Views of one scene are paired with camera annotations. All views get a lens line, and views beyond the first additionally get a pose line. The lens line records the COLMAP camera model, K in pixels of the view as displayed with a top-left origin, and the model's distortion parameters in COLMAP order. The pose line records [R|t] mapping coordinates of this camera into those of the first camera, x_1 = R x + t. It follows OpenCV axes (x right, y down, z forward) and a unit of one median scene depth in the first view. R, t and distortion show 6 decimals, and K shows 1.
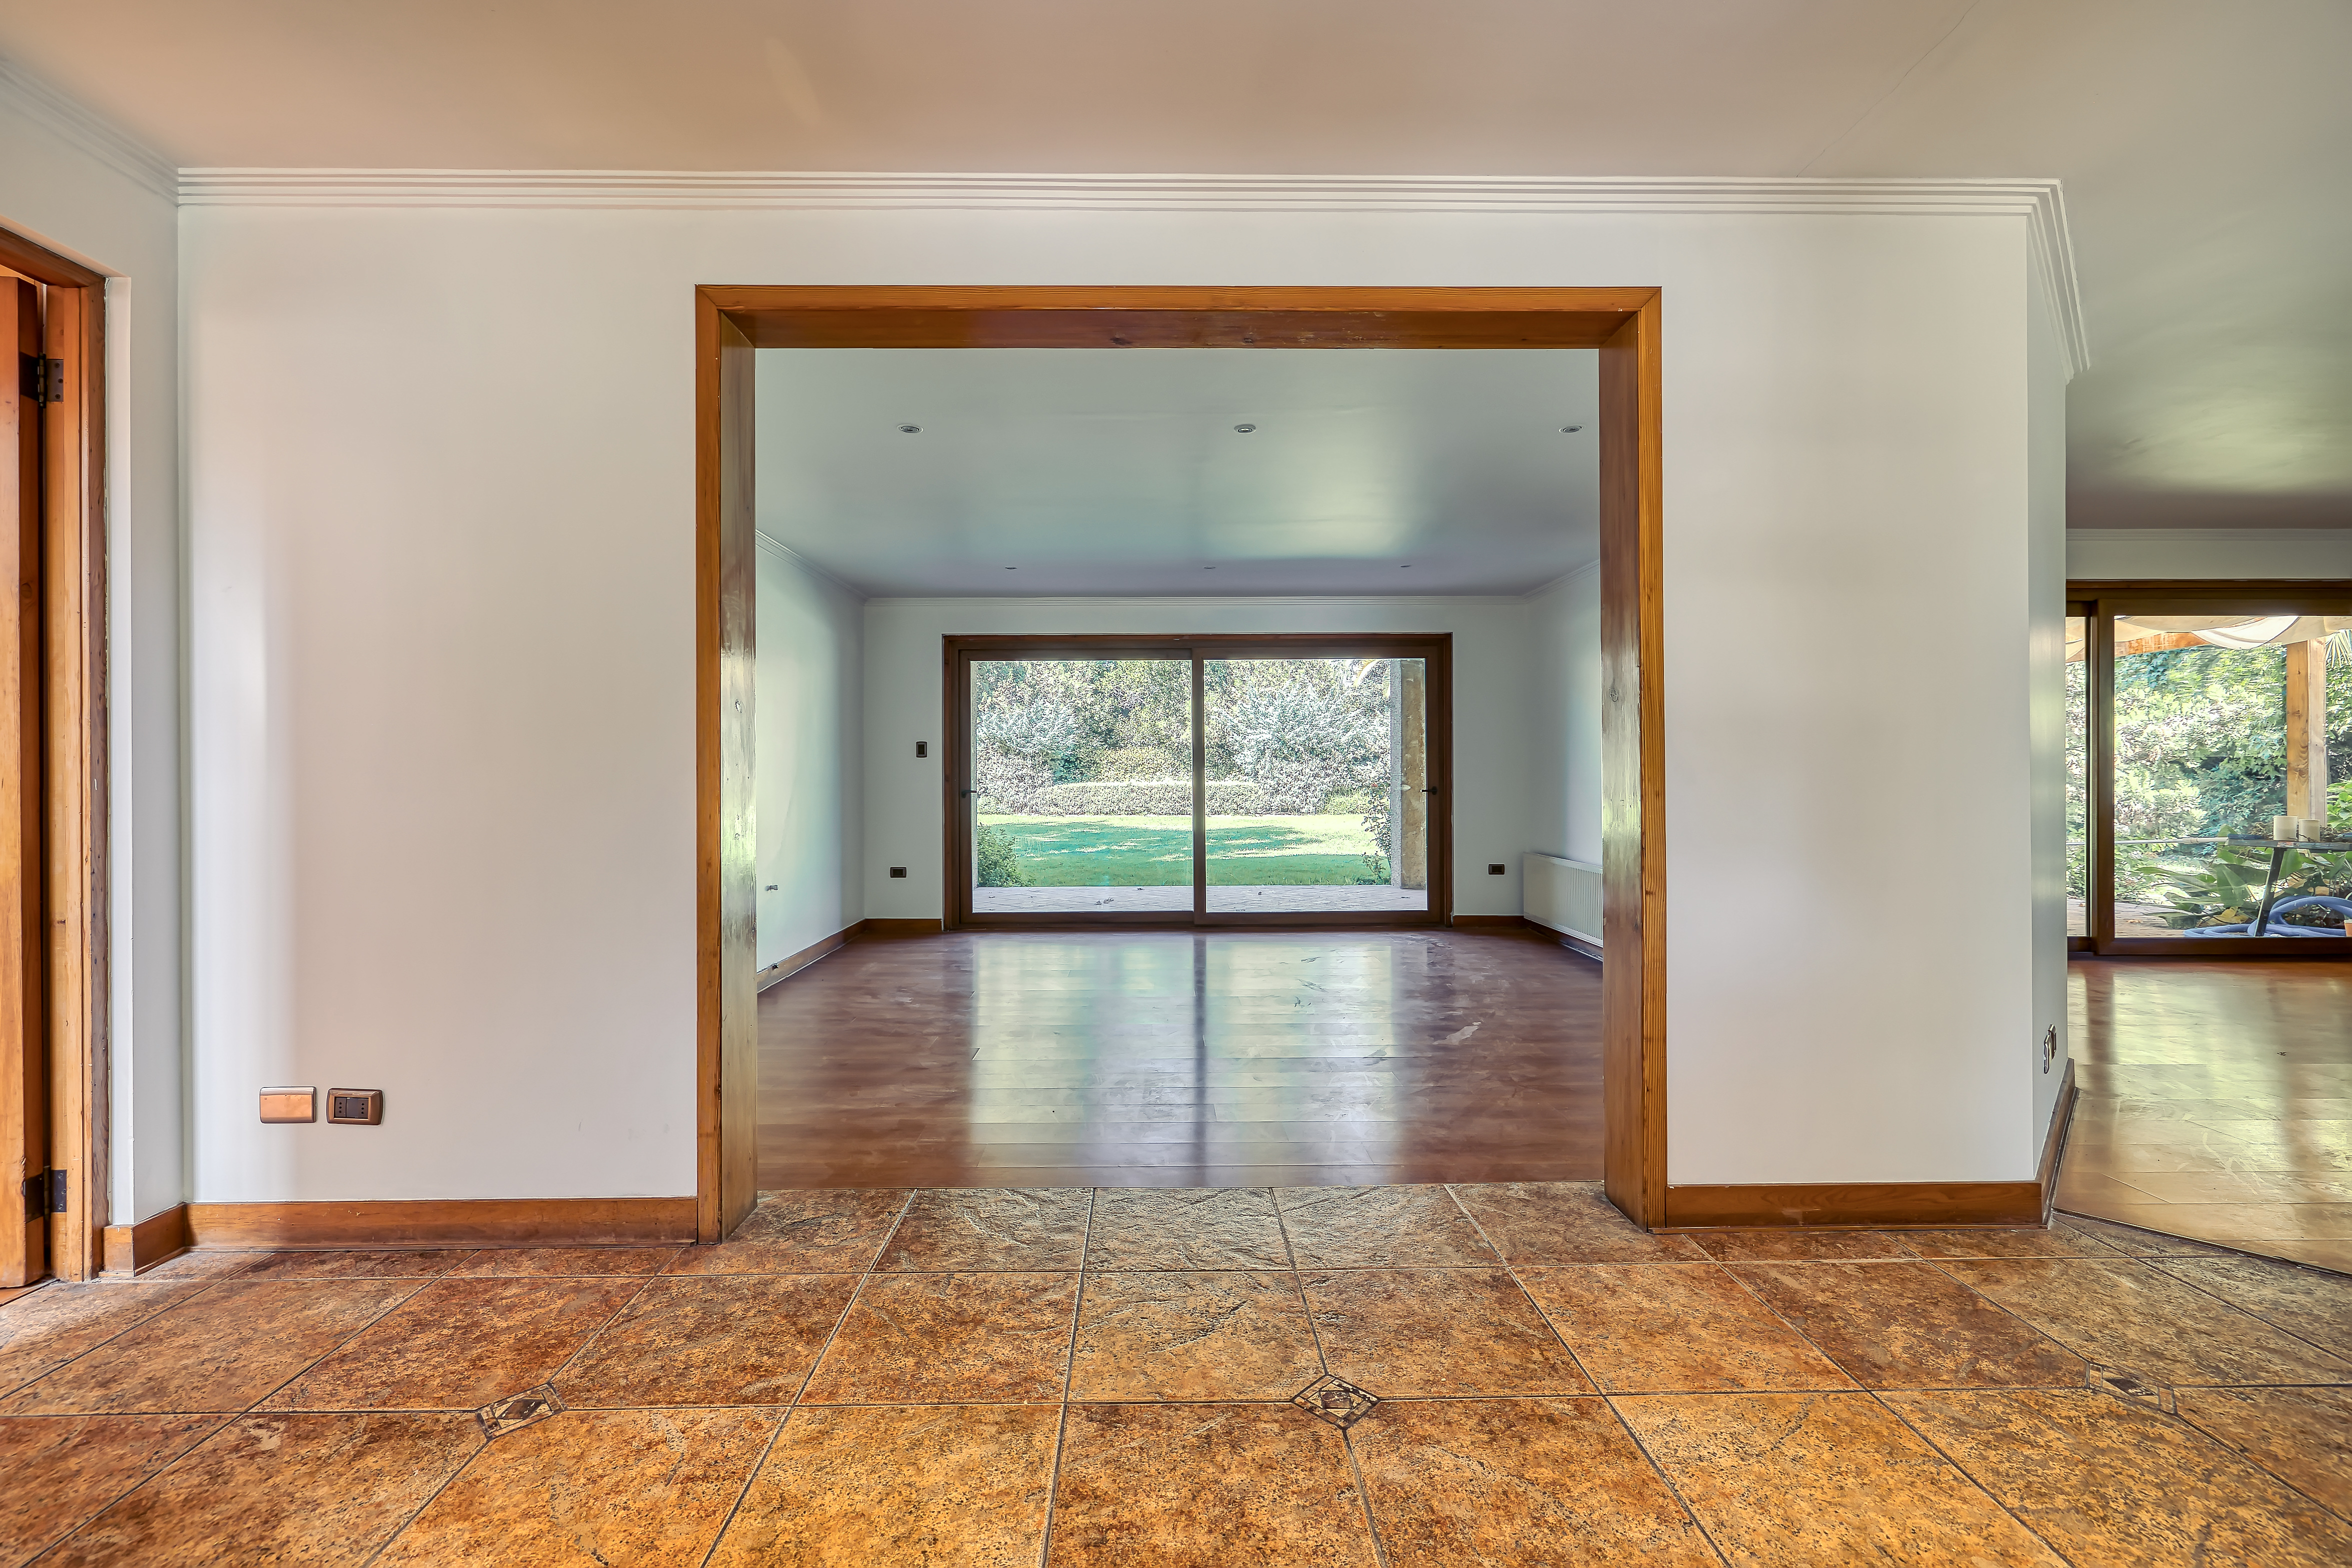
lens RADIAL K [[1000.0, 0, 1162.5], [0, 1000.0, 768.5], [0, 0, 1]] dist [-0.001978, 0.000327]
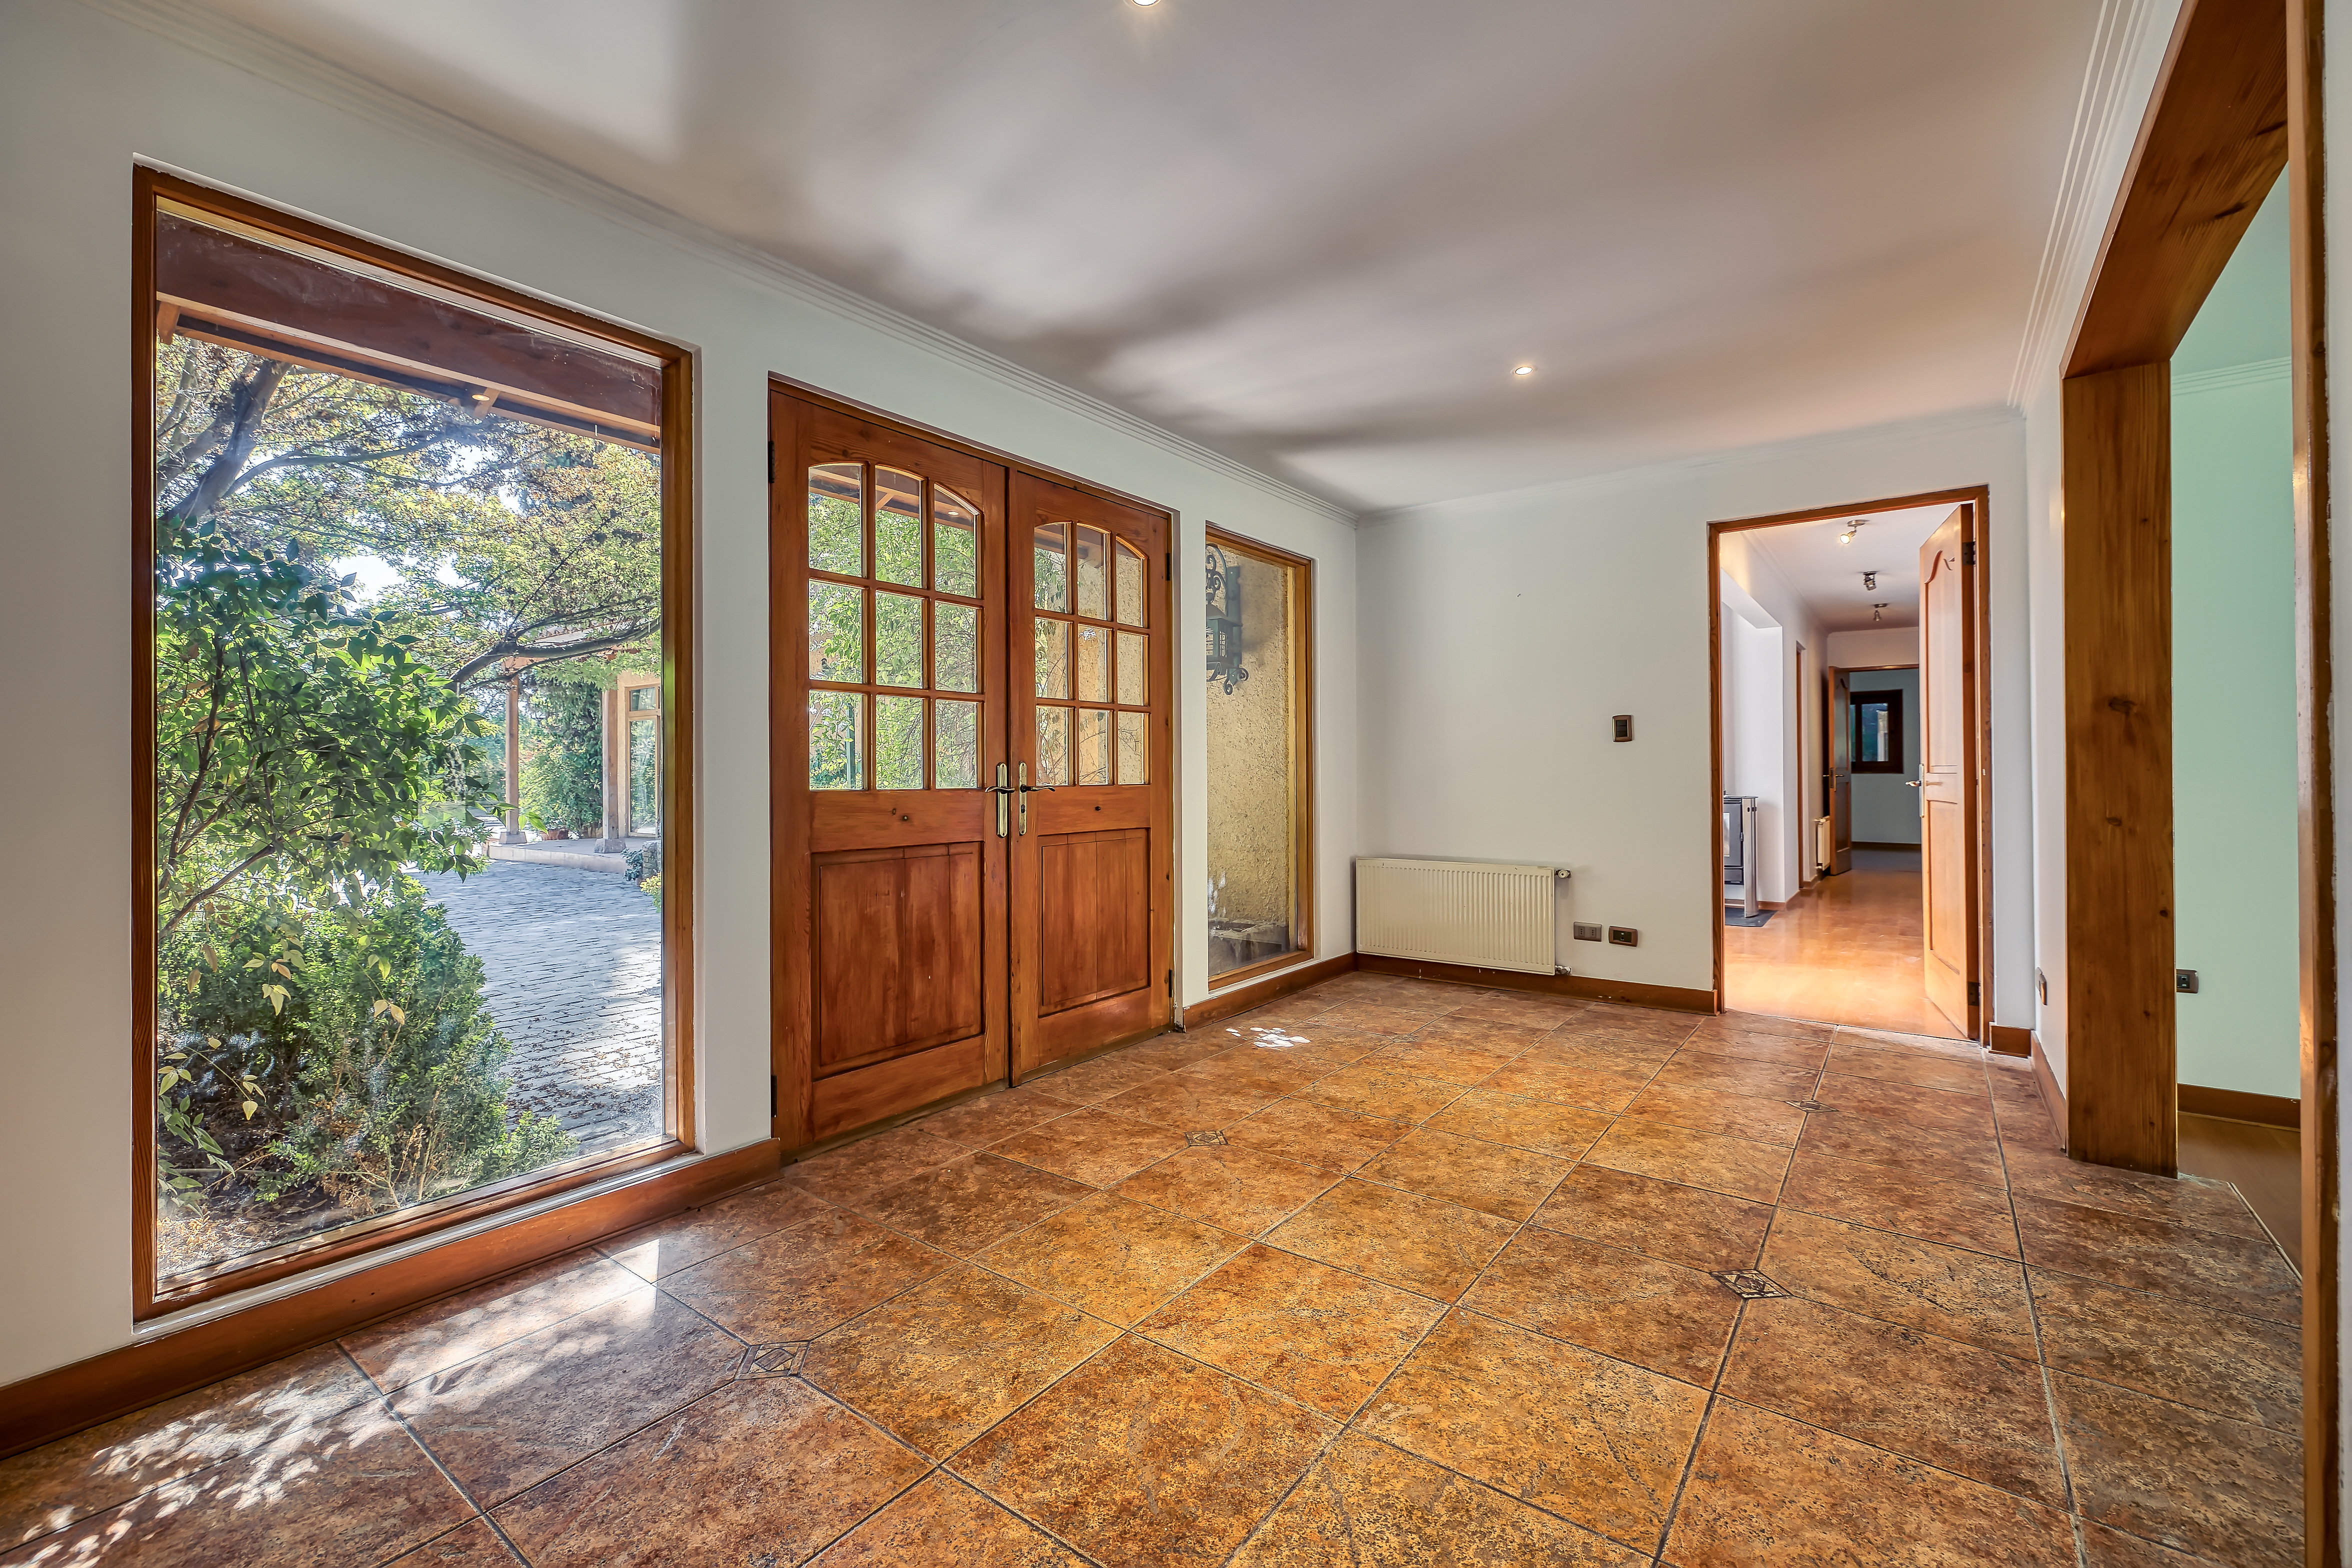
lens RADIAL K [[991.2, 0, 1162.2], [0, 991.2, 773.0], [0, 0, 1]] dist [-0.003991, -0.000131]
pose [[-0.618783, 0.007034, -0.785531, 0.344286], [0.013232, 0.999911, -0.001470, -0.000243], [0.785451, -0.011304, -0.618821, 0.261898]]
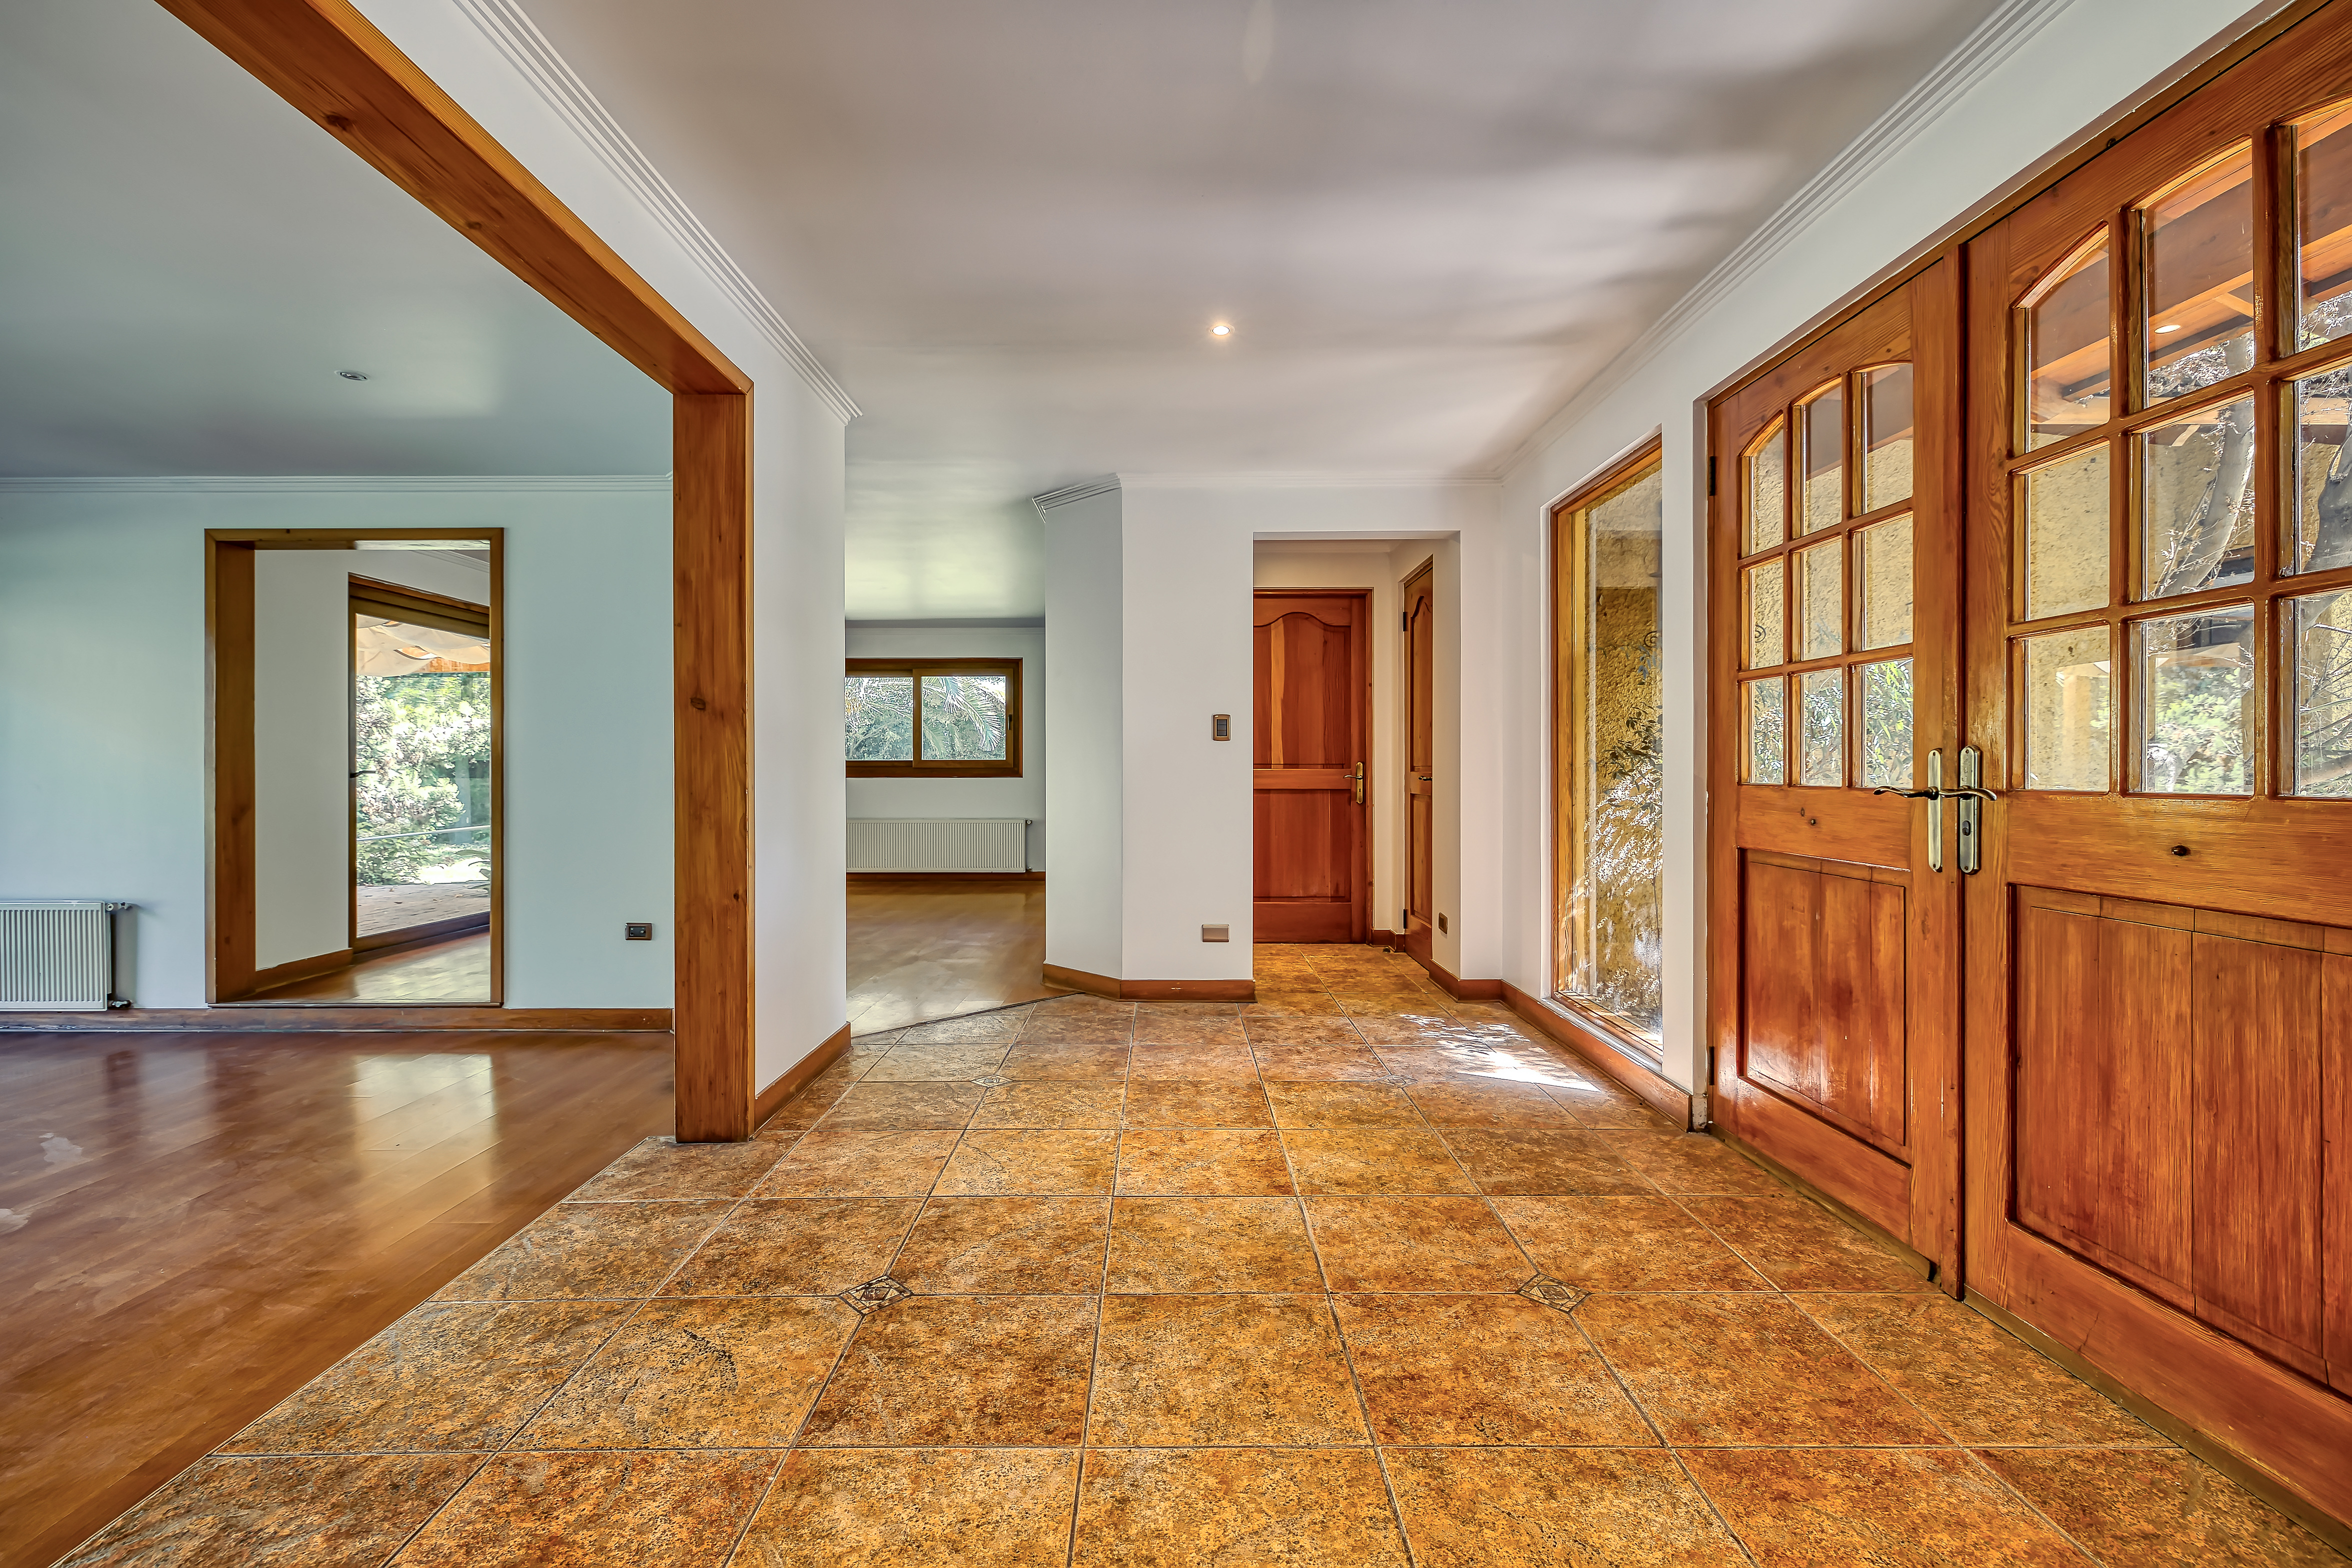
lens RADIAL K [[991.2, 0, 1162.2], [0, 991.2, 773.0], [0, 0, 1]] dist [-0.003991, -0.000131]
pose [[0.014643, 0.000921, 0.999892, -0.221475], [-0.005204, 0.999986, -0.000845, 0.001553], [-0.999879, -0.005191, 0.014647, 0.141285]]
